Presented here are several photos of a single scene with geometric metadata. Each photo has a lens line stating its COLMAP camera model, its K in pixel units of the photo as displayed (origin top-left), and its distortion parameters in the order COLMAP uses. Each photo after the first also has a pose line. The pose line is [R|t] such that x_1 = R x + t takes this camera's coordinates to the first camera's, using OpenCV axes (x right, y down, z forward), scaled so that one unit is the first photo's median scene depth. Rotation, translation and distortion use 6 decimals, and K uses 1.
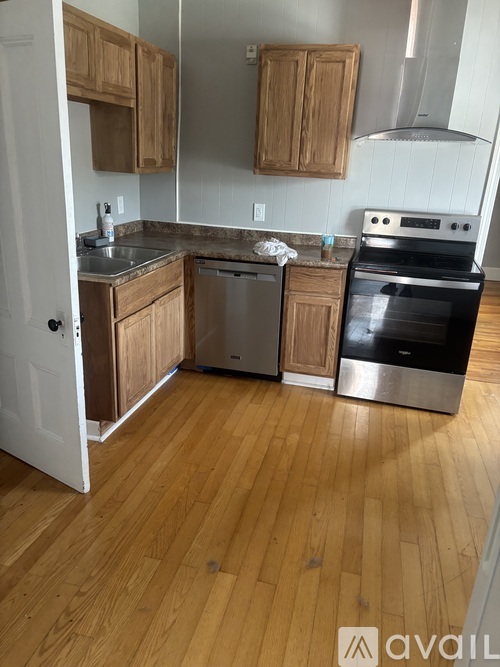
lens RADIAL K [[506.2, 0, 250.0], [0, 506.2, 333.5], [0, 0, 1]] dist [0.002174, 0.001338]
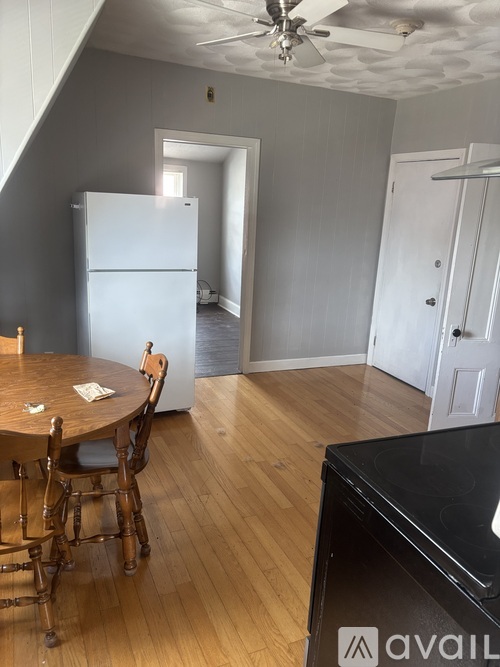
lens RADIAL K [[506.2, 0, 250.0], [0, 506.2, 333.5], [0, 0, 1]] dist [0.002174, 0.001338]
pose [[-0.784053, 0.066796, -0.617090, 1.058773], [-0.284120, 0.845297, 0.452492, -0.521692], [0.551849, 0.530105, -0.643779, 1.599021]]
